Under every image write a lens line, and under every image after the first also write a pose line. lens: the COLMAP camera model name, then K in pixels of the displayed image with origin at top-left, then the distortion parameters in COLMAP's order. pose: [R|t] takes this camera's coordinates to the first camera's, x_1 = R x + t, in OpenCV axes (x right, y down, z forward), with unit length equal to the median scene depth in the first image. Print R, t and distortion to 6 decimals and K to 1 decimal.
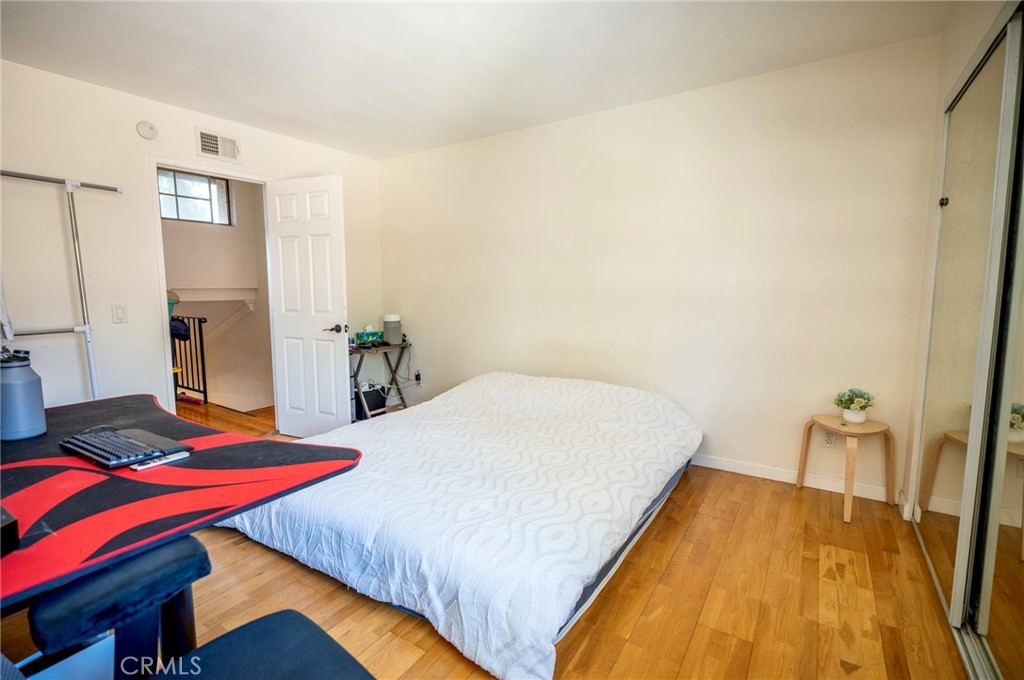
lens RADIAL K [[468.6, 0, 508.4], [0, 468.6, 341.2], [0, 0, 1]] dist [-0.003725, 0.001937]
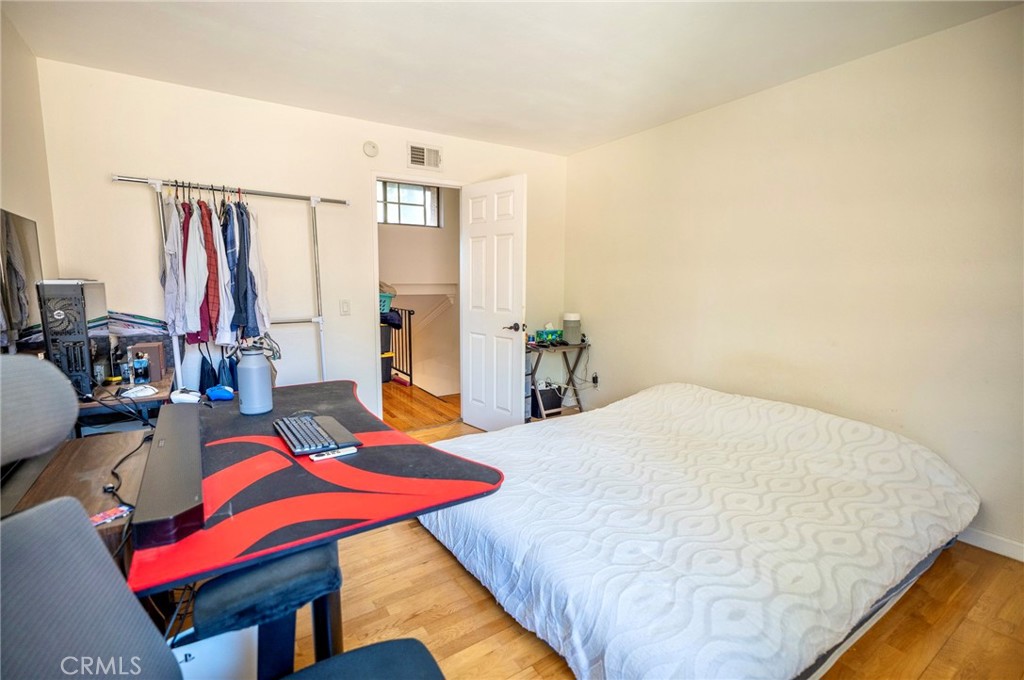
lens RADIAL K [[468.6, 0, 514.2], [0, 468.6, 338.5], [0, 0, 1]] dist [-0.003725, 0.001937]
pose [[0.925088, 0.049937, -0.376456, 0.022529], [-0.047239, 0.998749, 0.016402, -0.029325], [0.376804, 0.002610, 0.926289, 0.096104]]
